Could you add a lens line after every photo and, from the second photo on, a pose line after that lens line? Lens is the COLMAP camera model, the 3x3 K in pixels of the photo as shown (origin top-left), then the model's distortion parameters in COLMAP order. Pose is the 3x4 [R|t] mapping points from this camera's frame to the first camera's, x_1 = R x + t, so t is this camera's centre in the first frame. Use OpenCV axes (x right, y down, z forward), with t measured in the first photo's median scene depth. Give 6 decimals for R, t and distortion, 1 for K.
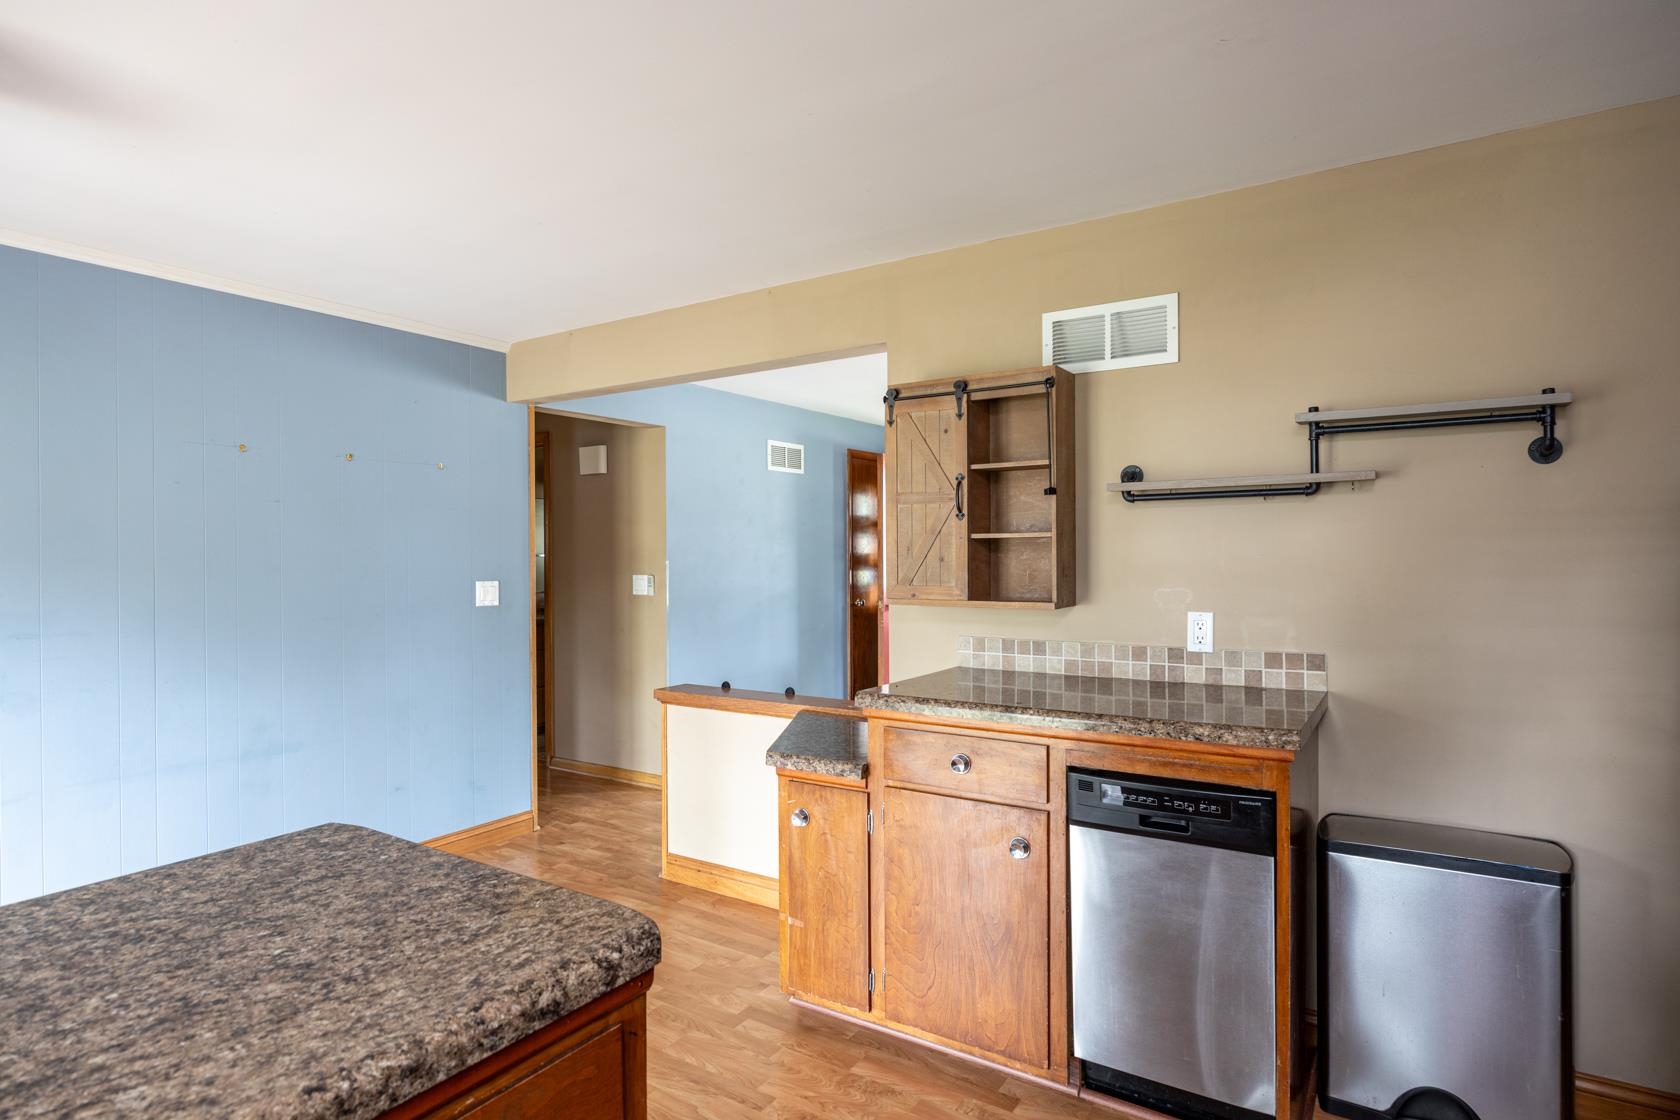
lens RADIAL K [[928.6, 0, 832.1], [0, 928.6, 554.2], [0, 0, 1]] dist [0.000763, -0.000248]
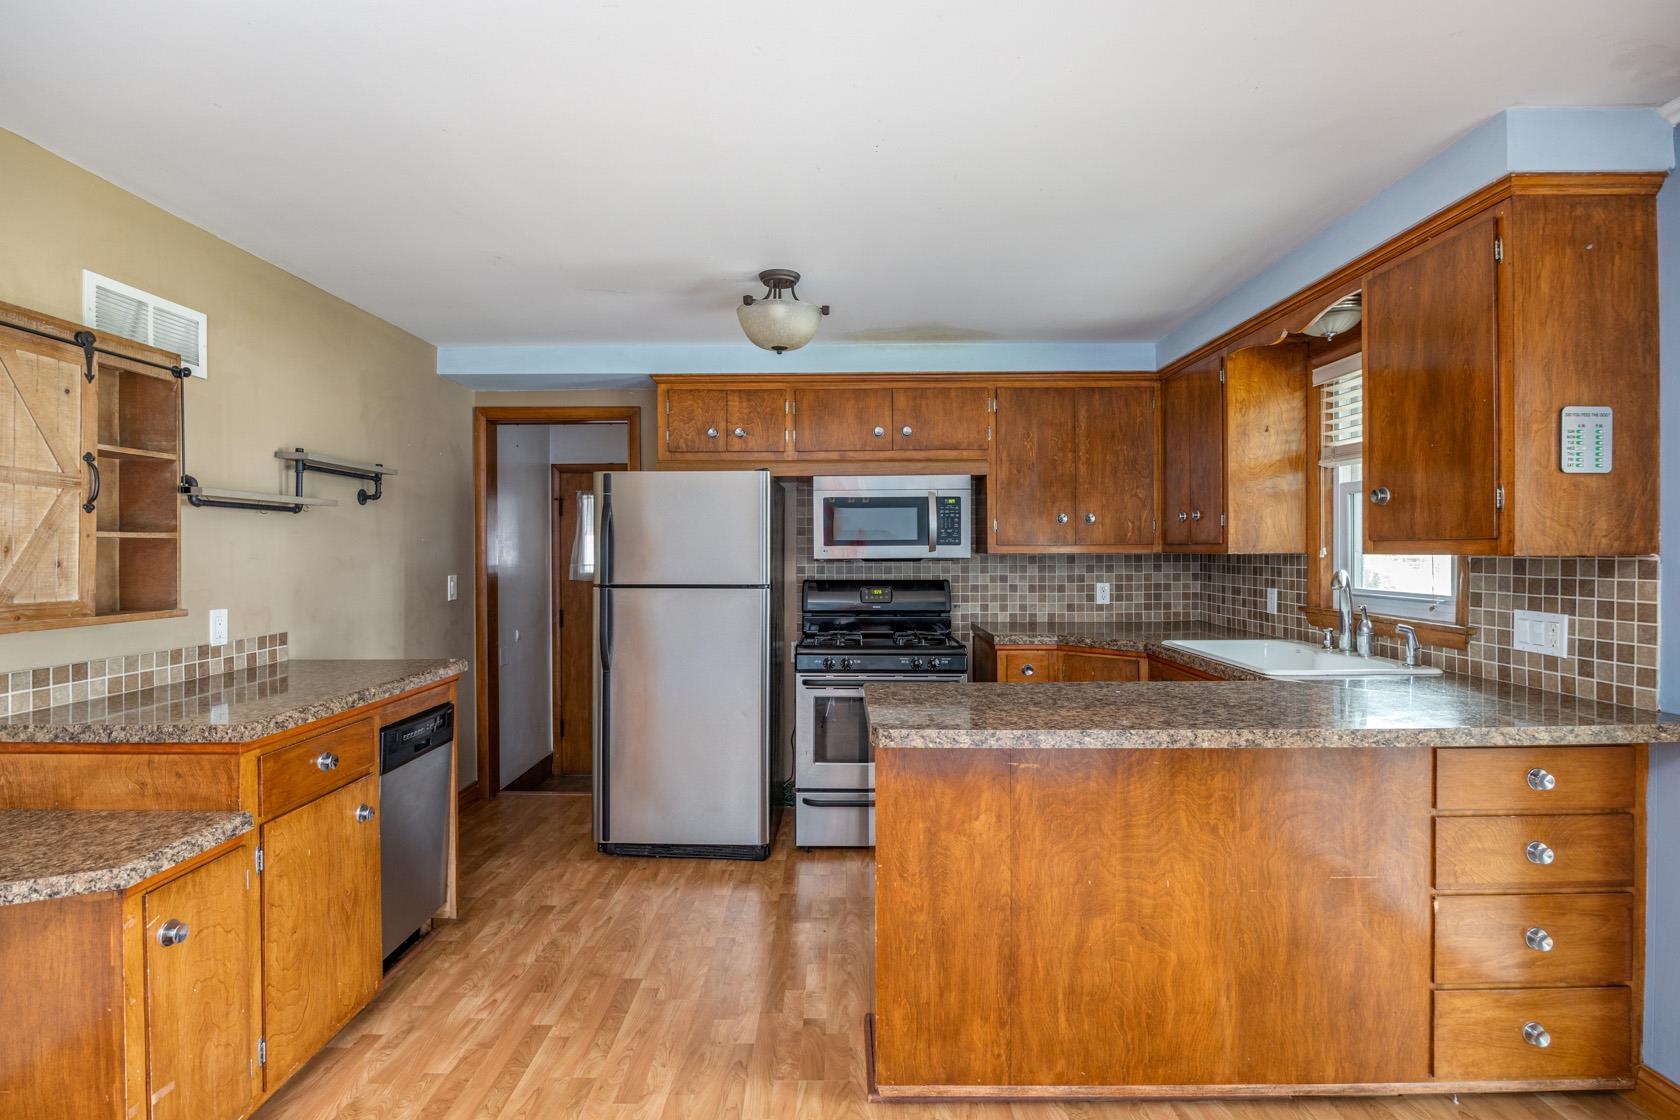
lens RADIAL K [[881.4, 0, 836.8], [0, 881.4, 560.6], [0, 0, 1]] dist [0.006544, 0.001114]
pose [[-0.565155, 0.002064, 0.824982, -0.886396], [0.011490, 0.999920, 0.005369, 0.006596], [-0.824905, 0.012514, -0.565133, 0.979366]]
